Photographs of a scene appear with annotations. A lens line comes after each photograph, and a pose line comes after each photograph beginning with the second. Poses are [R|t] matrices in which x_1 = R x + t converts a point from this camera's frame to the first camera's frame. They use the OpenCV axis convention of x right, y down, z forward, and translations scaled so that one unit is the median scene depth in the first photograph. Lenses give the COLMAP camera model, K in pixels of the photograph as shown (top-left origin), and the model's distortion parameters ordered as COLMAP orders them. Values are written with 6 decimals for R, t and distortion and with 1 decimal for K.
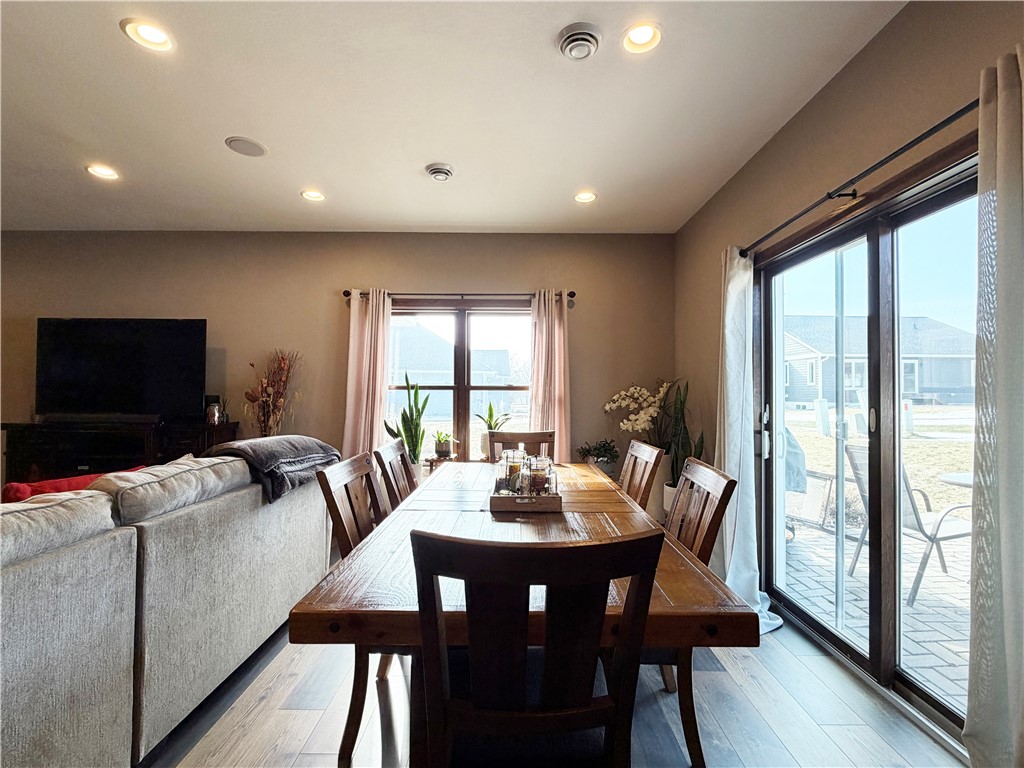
lens RADIAL K [[470.6, 0, 511.6], [0, 470.6, 385.9], [0, 0, 1]] dist [-0.000344, -0.000707]
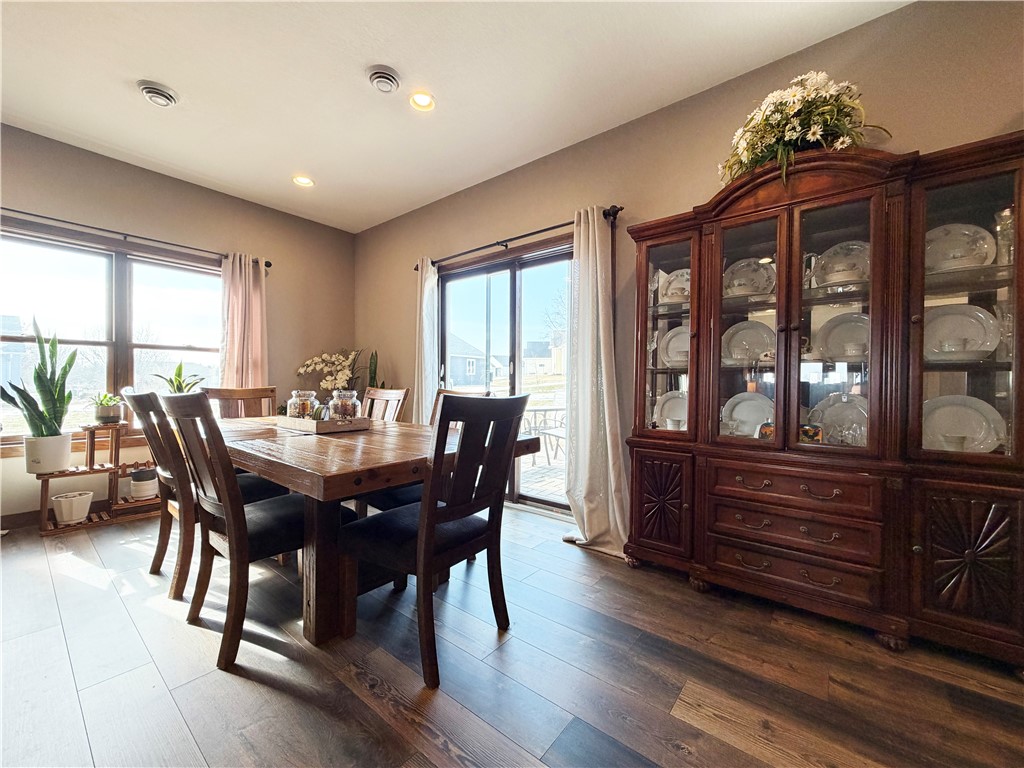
lens RADIAL K [[406.9, 0, 509.4], [0, 406.9, 386.4], [0, 0, 1]] dist [-0.000660, -0.000276]
pose [[0.625043, -0.006316, 0.780565, -0.264506], [-0.017552, 0.999601, 0.022144, 0.055382], [-0.780393, -0.027541, 0.624682, -0.012799]]
